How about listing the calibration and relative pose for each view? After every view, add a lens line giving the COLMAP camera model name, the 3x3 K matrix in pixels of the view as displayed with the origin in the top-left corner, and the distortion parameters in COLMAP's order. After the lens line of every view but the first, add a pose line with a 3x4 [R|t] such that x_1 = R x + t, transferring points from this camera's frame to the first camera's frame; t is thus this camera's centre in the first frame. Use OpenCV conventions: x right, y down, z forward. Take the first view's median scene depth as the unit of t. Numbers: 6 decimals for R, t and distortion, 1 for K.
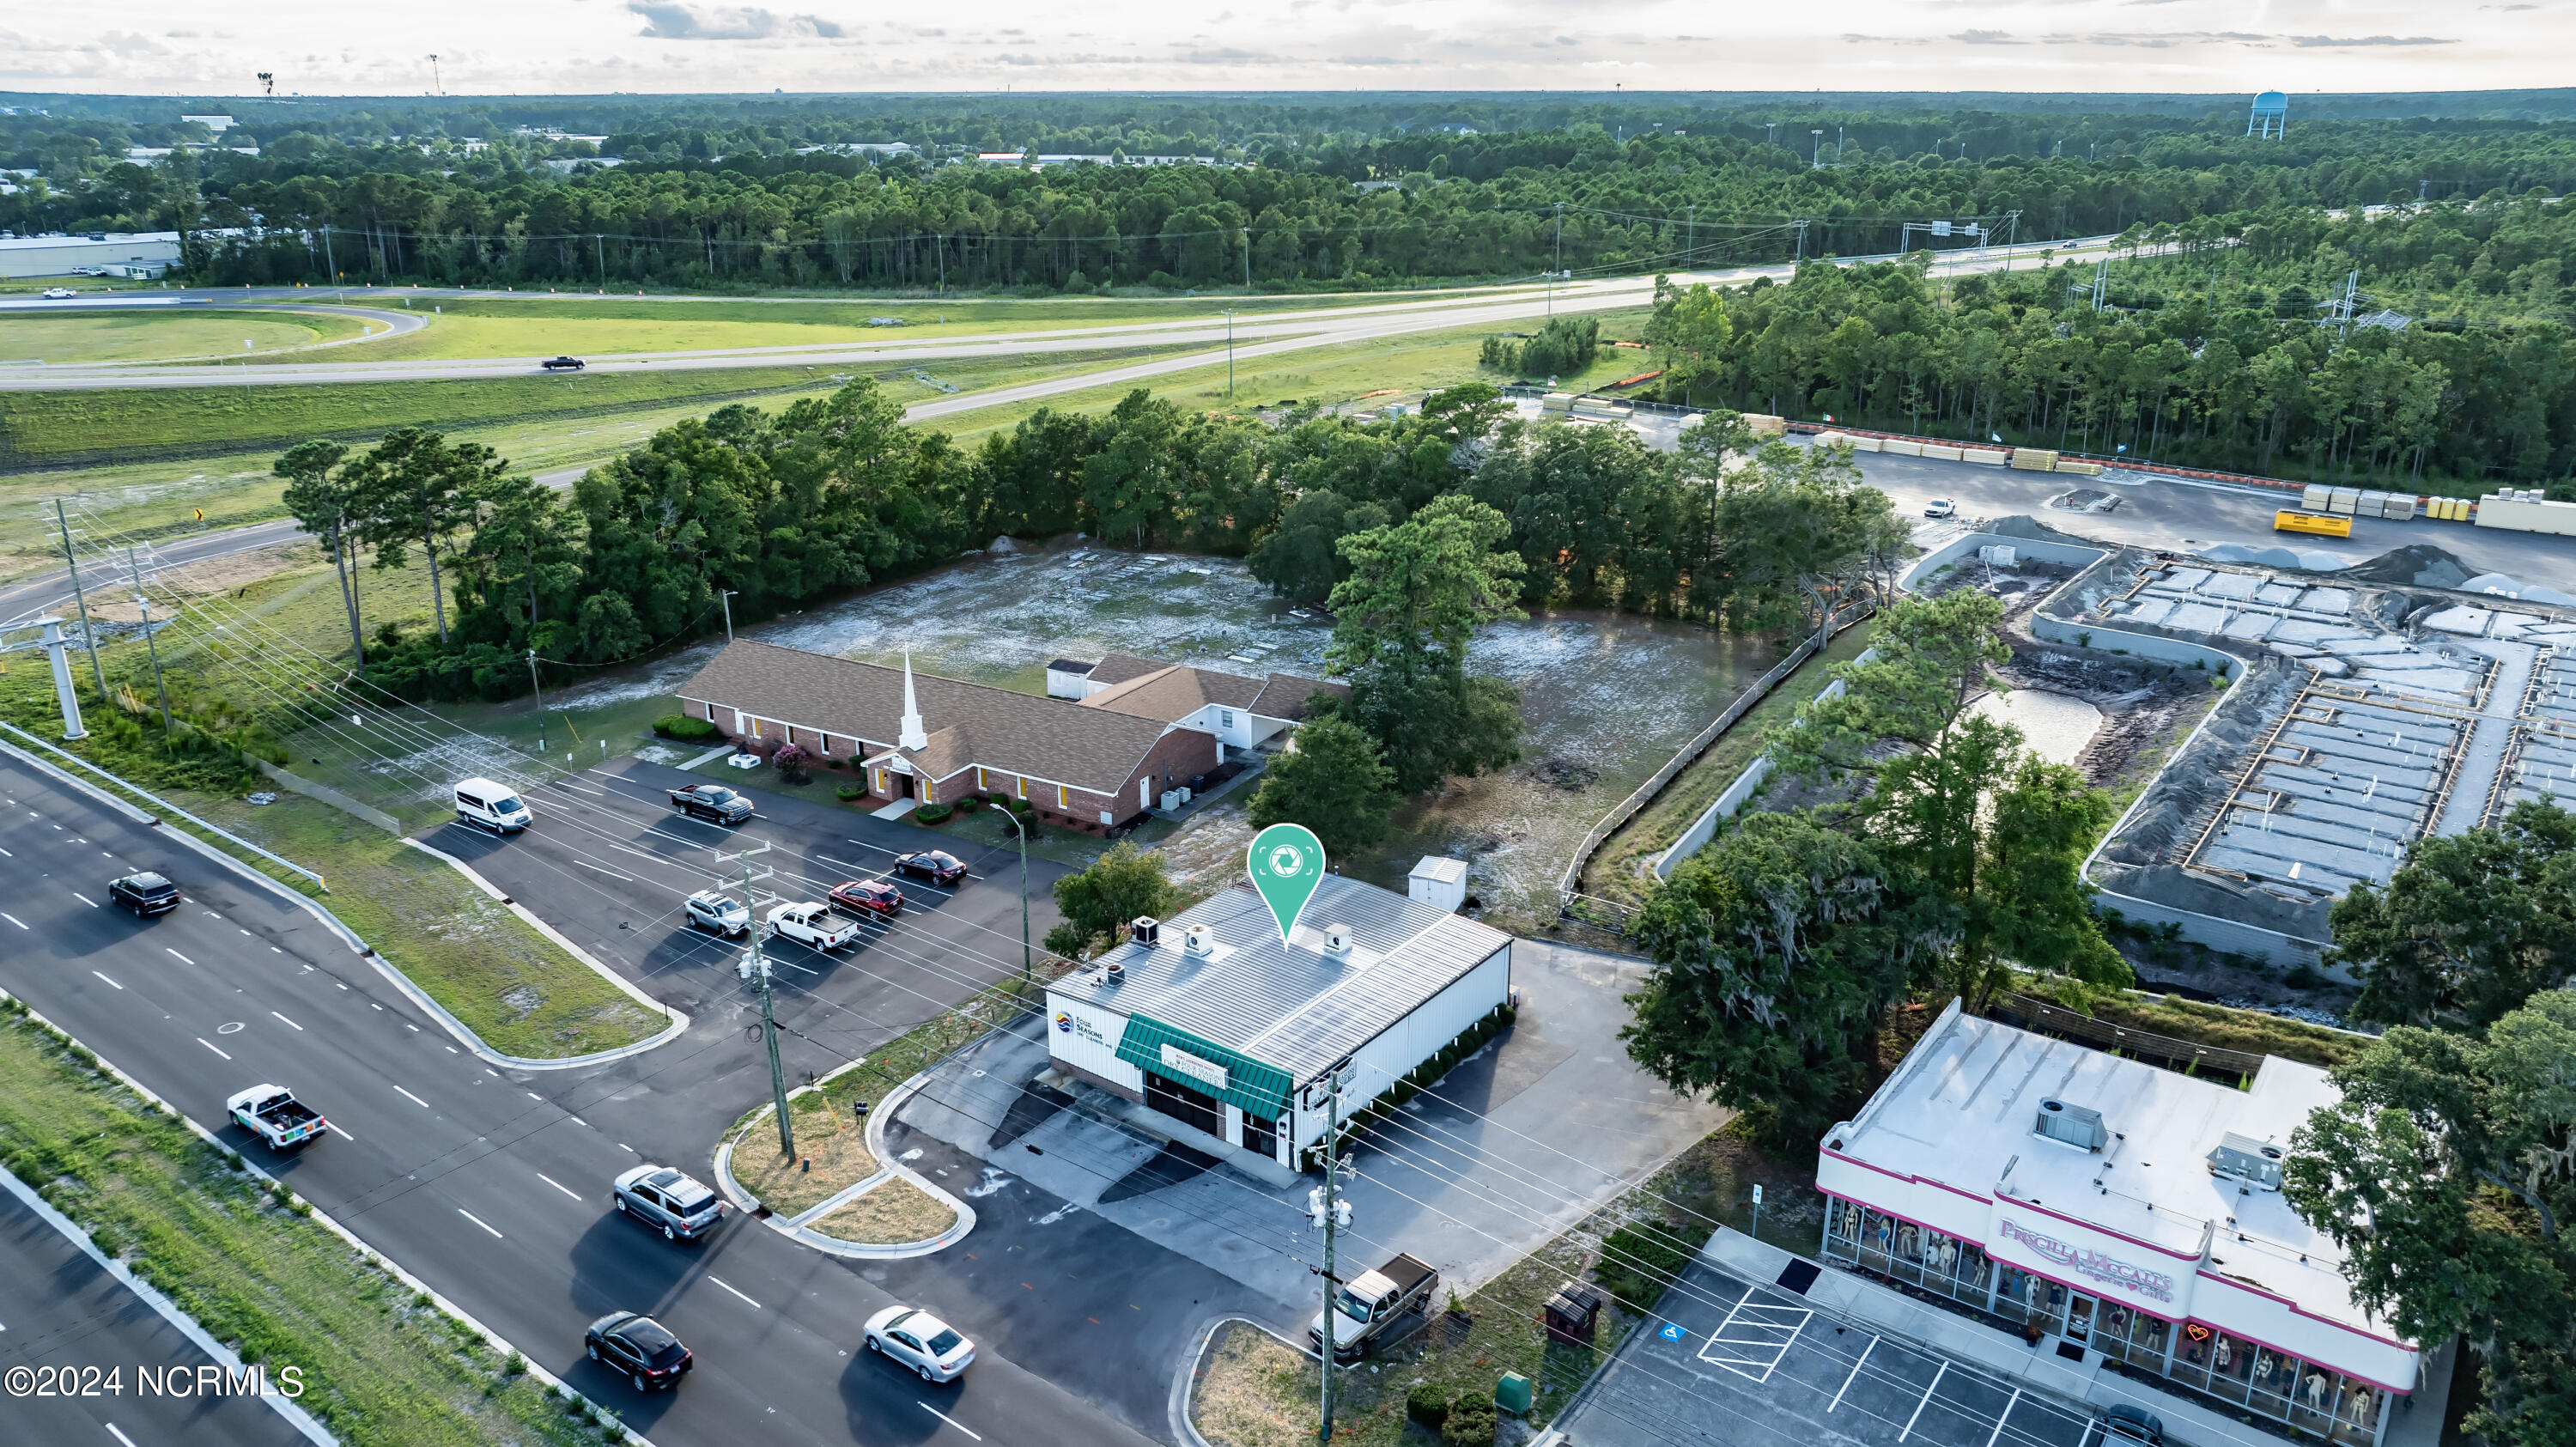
lens RADIAL K [[1806.0, 0, 1288.0], [0, 1806.0, 723.5], [0, 0, 1]] dist [-0.034714, 0.043879]
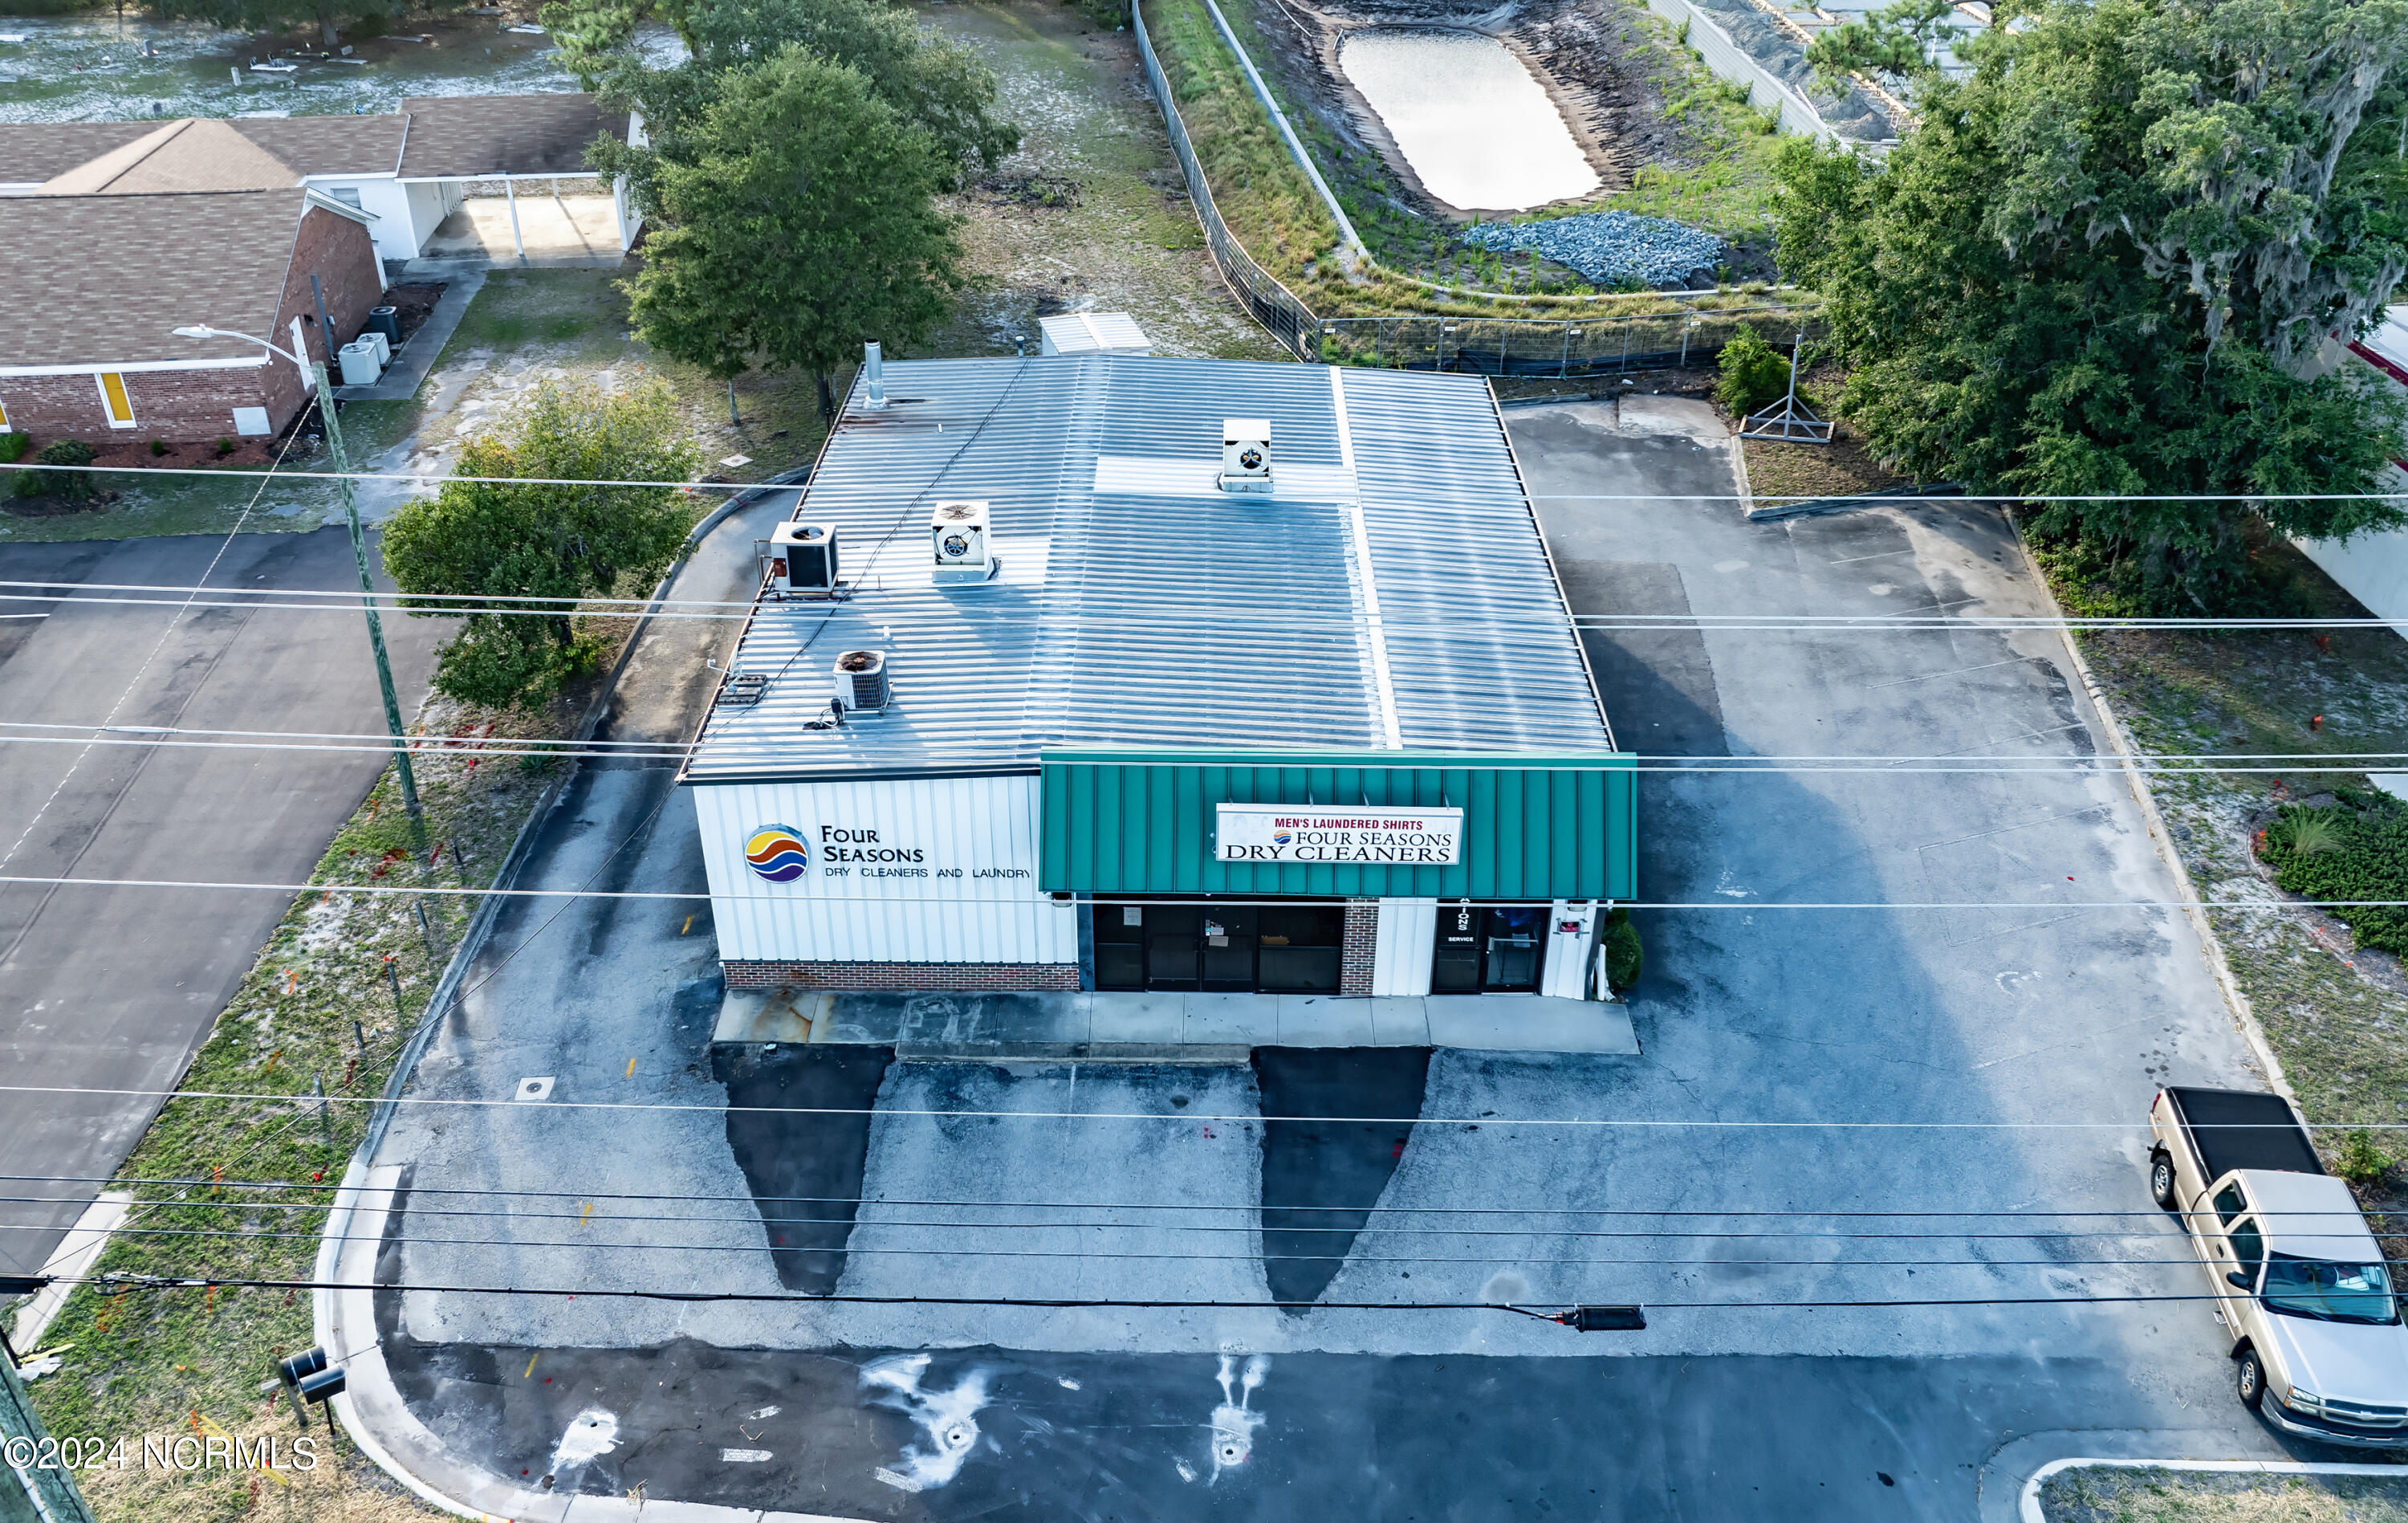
lens RADIAL K [[1923.9, 0, 1190.9], [0, 1923.9, 733.0], [0, 0, 1]] dist [-0.016011, -0.011939]
pose [[0.804494, -0.302711, 0.511034, -0.246375], [0.193439, 0.947006, 0.256438, 0.068709], [-0.561579, -0.107449, 0.820417, 0.684121]]
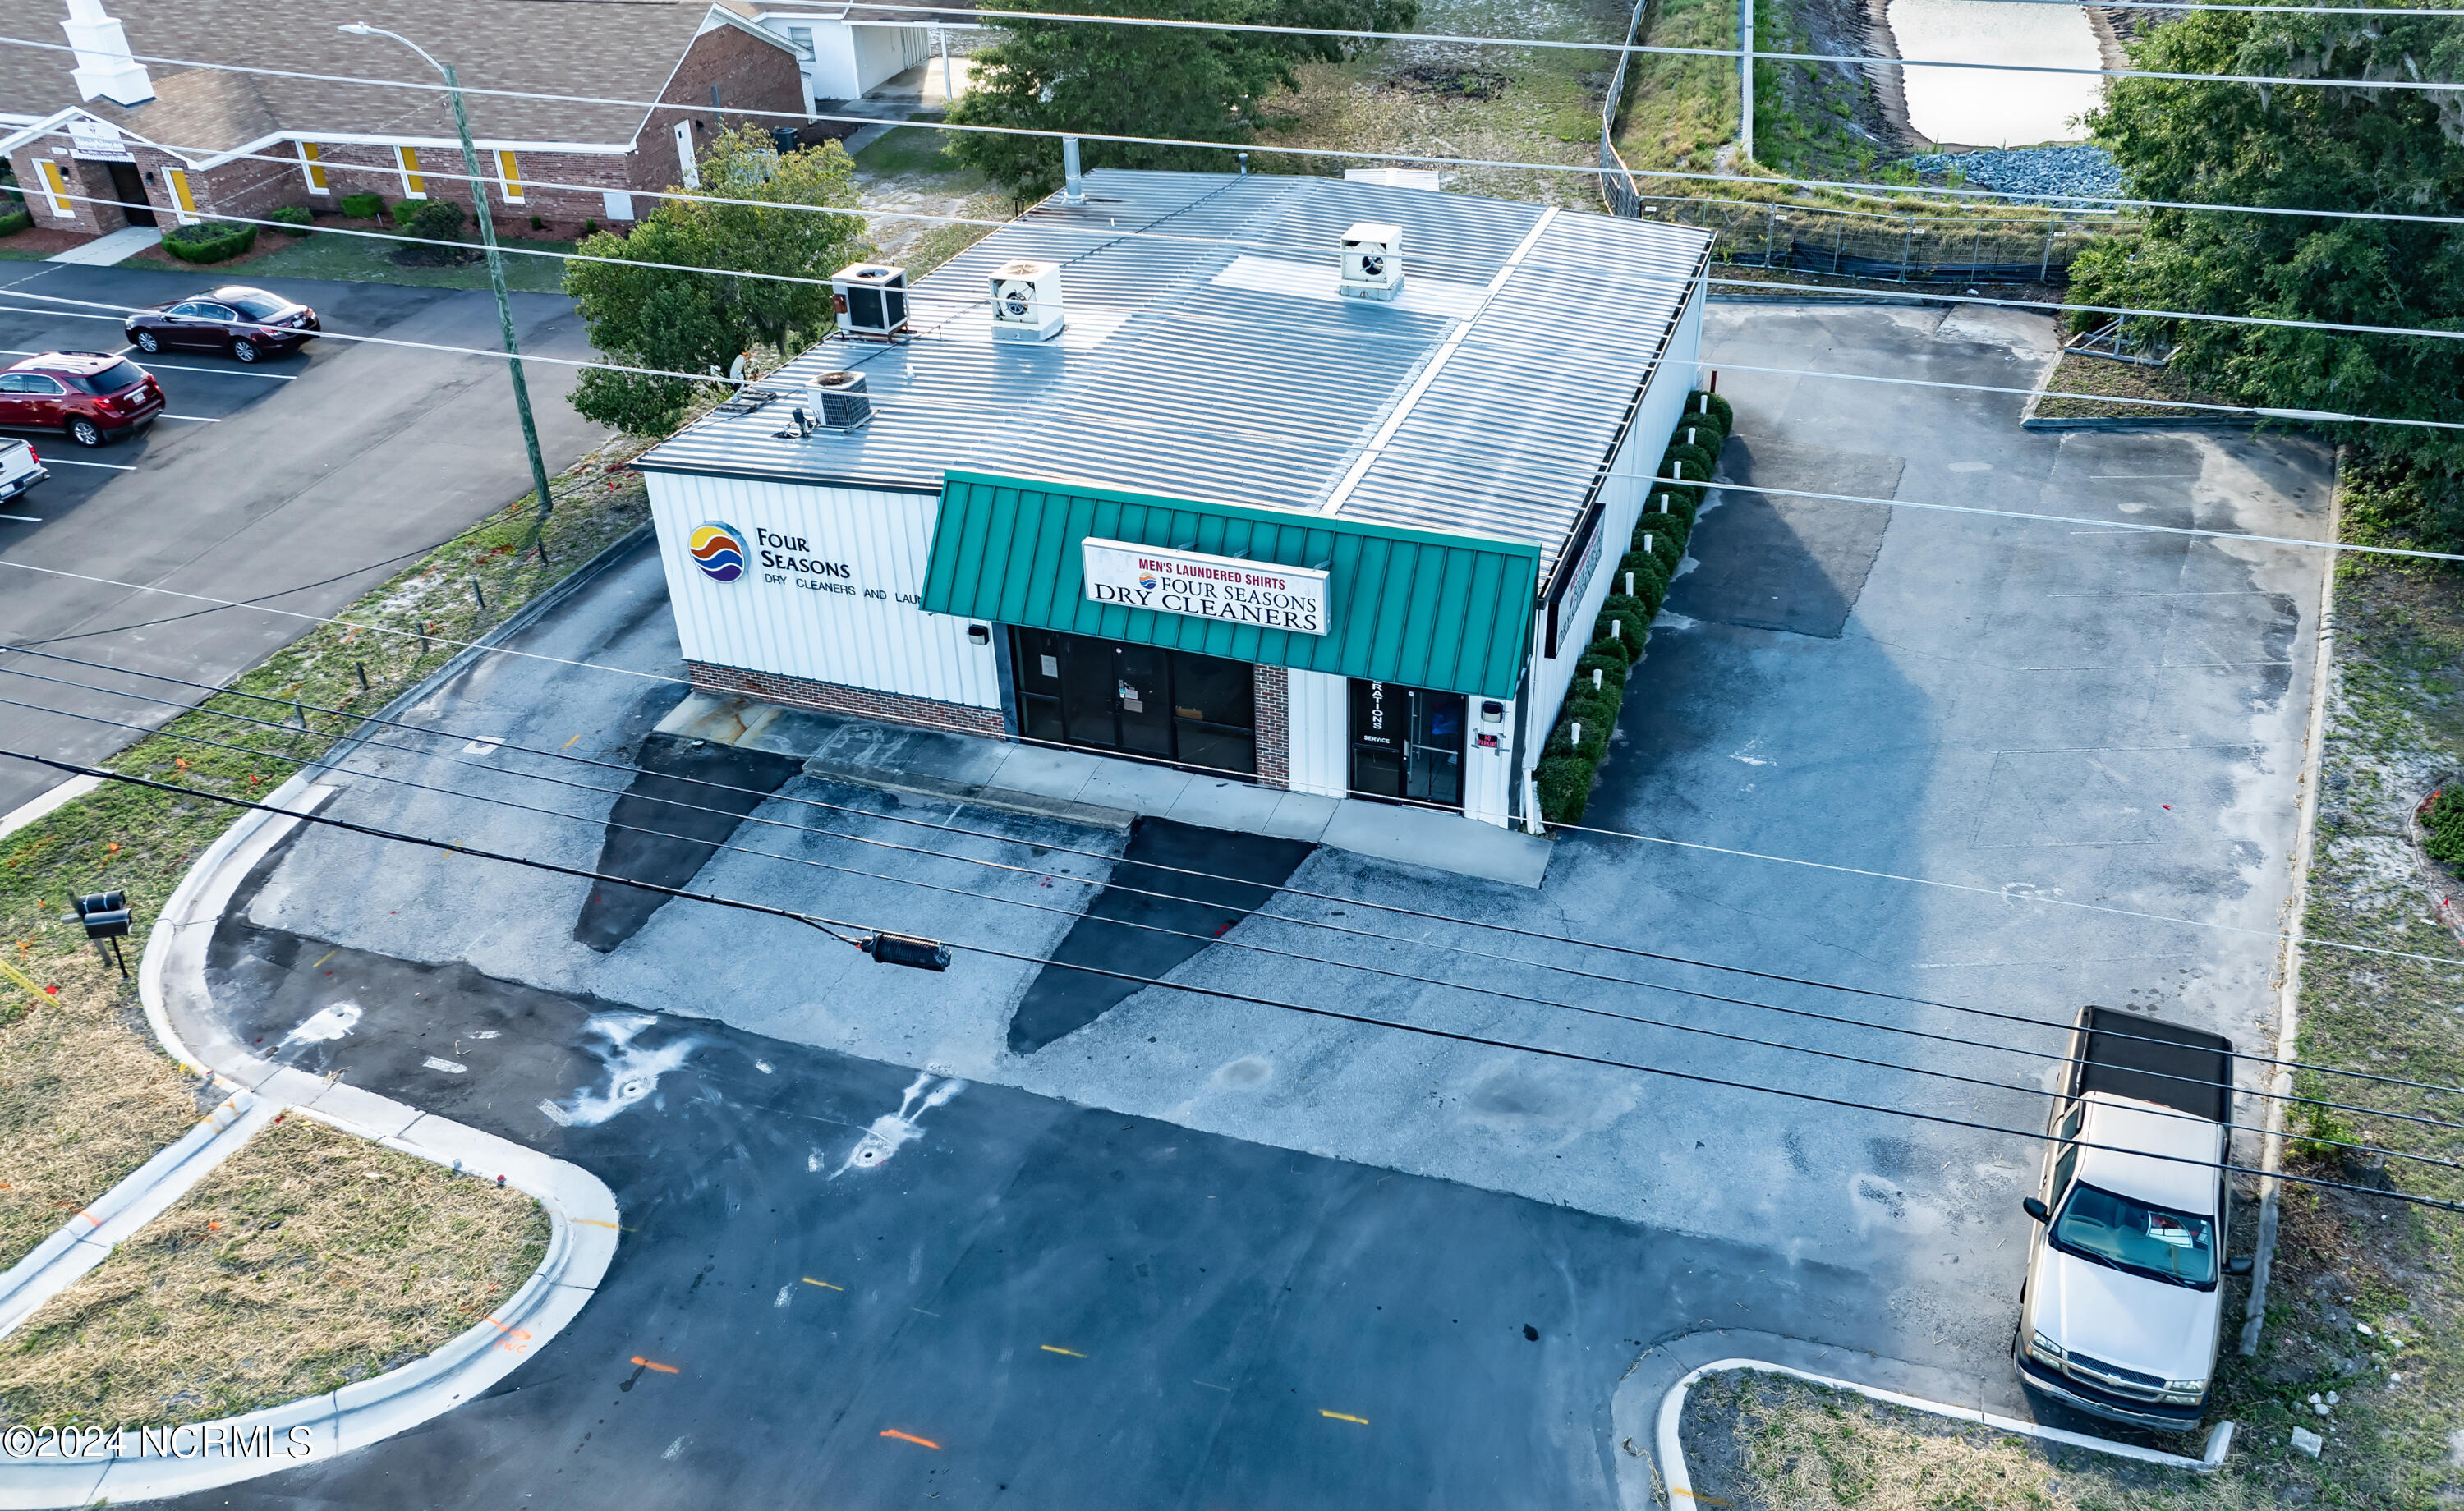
lens RADIAL K [[1904.2, 0, 1351.4], [0, 1904.2, 745.5], [0, 0, 1]] dist [-0.023992, 0.005352]
pose [[0.939259, -0.179487, 0.292537, -0.127147], [0.114513, 0.967401, 0.225879, 0.137456], [-0.323543, -0.178659, 0.929194, 0.638148]]
